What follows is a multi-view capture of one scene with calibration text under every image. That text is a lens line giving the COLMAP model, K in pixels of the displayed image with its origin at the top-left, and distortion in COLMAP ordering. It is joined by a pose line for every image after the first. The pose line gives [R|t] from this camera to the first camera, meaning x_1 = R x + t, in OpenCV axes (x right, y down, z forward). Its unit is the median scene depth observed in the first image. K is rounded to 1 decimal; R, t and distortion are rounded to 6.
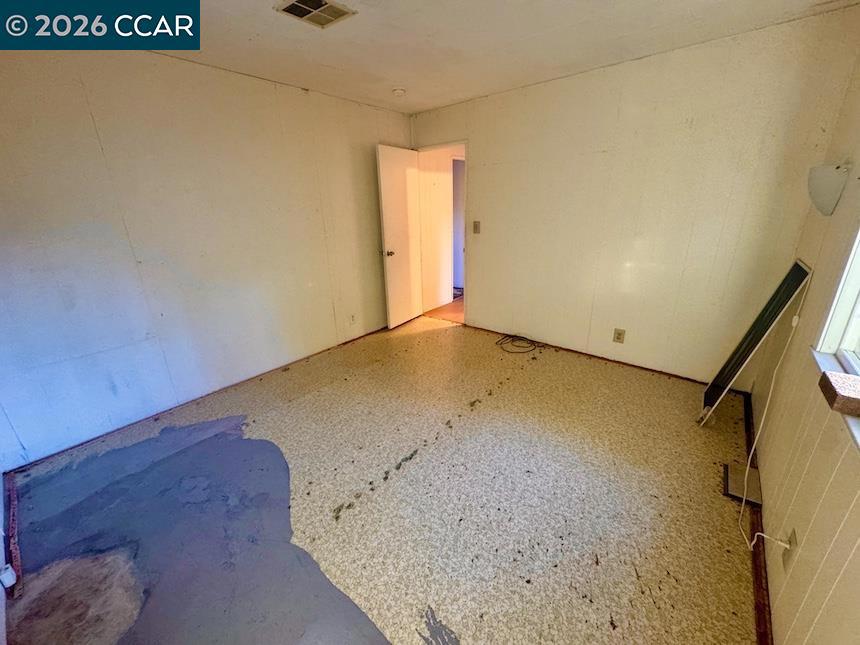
lens RADIAL K [[343.1, 0, 429.9], [0, 343.1, 323.0], [0, 0, 1]] dist [-0.000563, -0.000246]
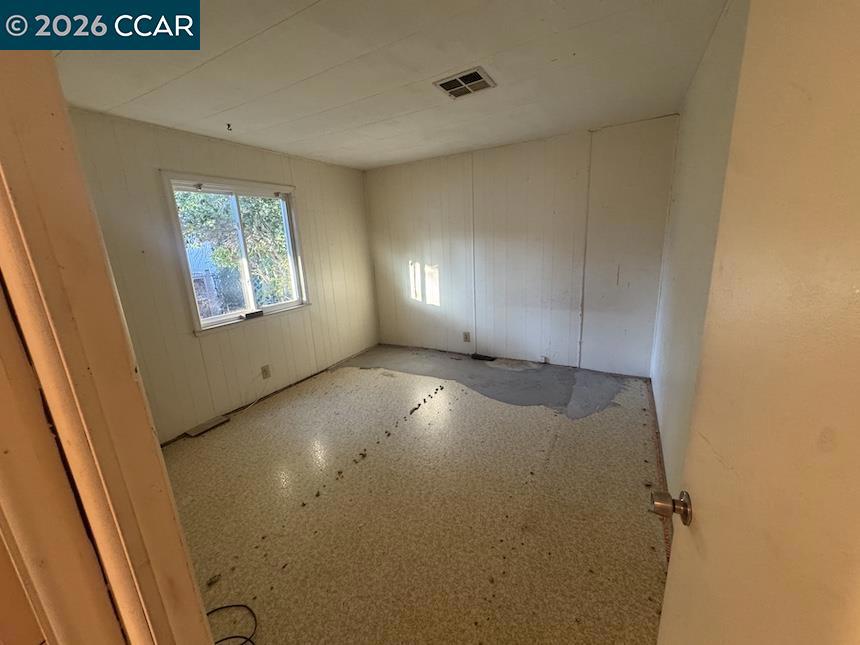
lens RADIAL K [[343.1, 0, 429.9], [0, 343.1, 323.3], [0, 0, 1]] dist [-0.000563, -0.000246]
pose [[-0.980599, 0.121961, -0.153464, 0.049760], [0.018929, 0.838136, 0.545132, -0.650834], [0.195108, 0.531651, -0.824184, 1.801994]]
